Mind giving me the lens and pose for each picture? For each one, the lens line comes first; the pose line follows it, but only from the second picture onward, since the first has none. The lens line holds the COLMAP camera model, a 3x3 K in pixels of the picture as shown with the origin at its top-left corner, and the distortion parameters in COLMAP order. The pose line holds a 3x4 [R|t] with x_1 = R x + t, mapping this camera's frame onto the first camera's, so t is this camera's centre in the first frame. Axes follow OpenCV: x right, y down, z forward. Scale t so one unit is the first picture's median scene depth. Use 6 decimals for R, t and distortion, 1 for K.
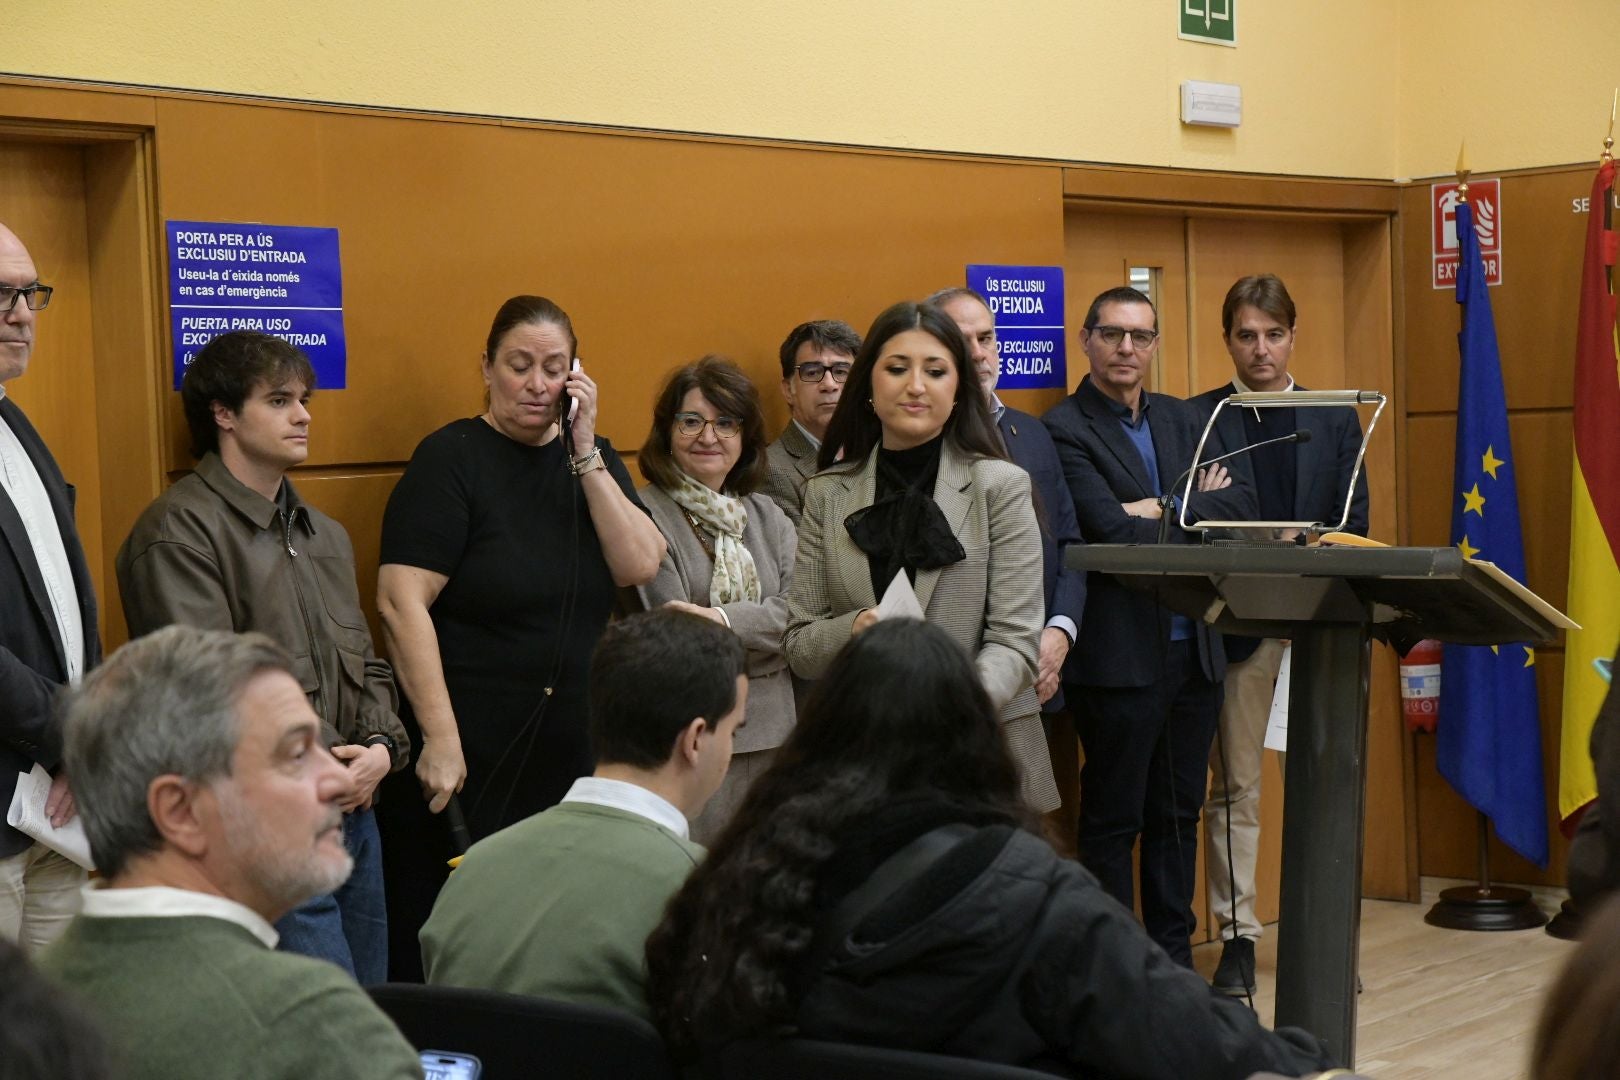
lens RADIAL K [[2952.0, 0, 810.0], [0, 2952.0, 540.0], [0, 0, 1]] dist [0.169236, 0.423668]
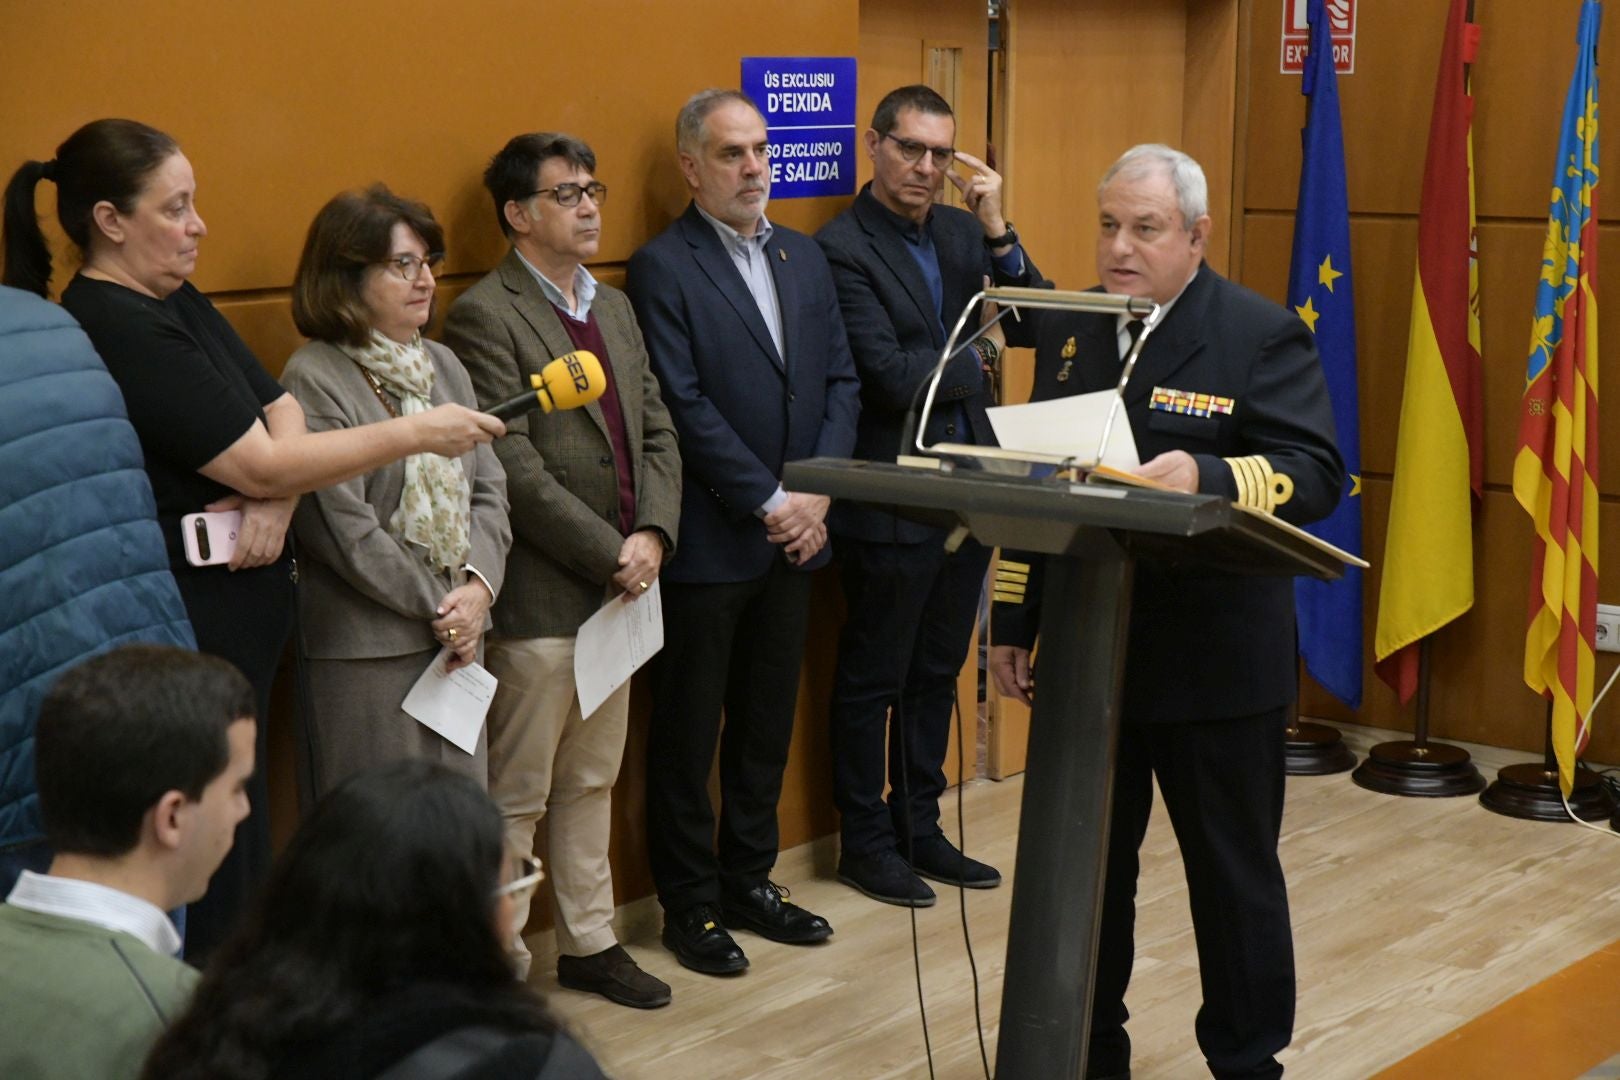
lens RADIAL K [[2952.0, 0, 810.0], [0, 2952.0, 540.0], [0, 0, 1]] dist [0.169236, 0.423668]
pose [[0.998764, 0.033722, 0.036510, 0.038961], [-0.037895, 0.991999, 0.120426, -0.048949], [-0.032156, -0.121661, 0.992051, 0.089234]]
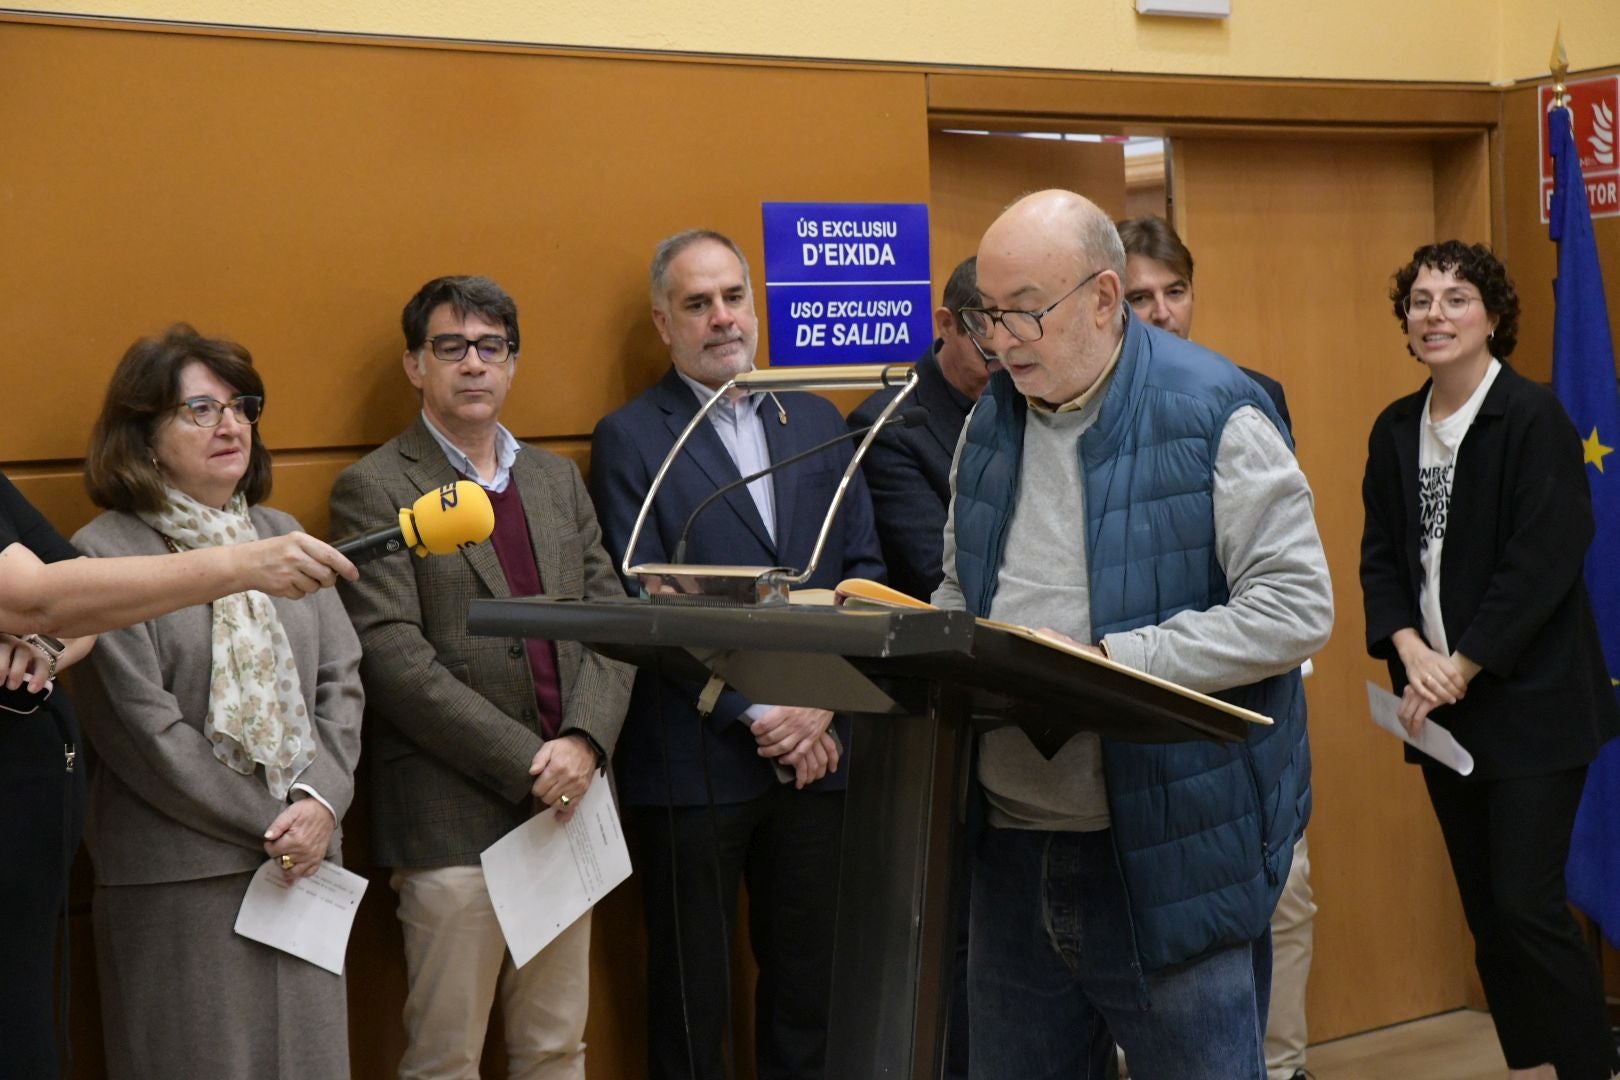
lens RADIAL K [[2952.0, 0, 810.0], [0, 2952.0, 540.0], [0, 0, 1]] dist [0.169236, 0.423668]
pose [[0.980708, -0.002708, -0.195459, 0.181894], [0.004561, 0.999949, 0.009031, -0.010781], [0.195425, -0.009748, 0.980670, 0.213829]]
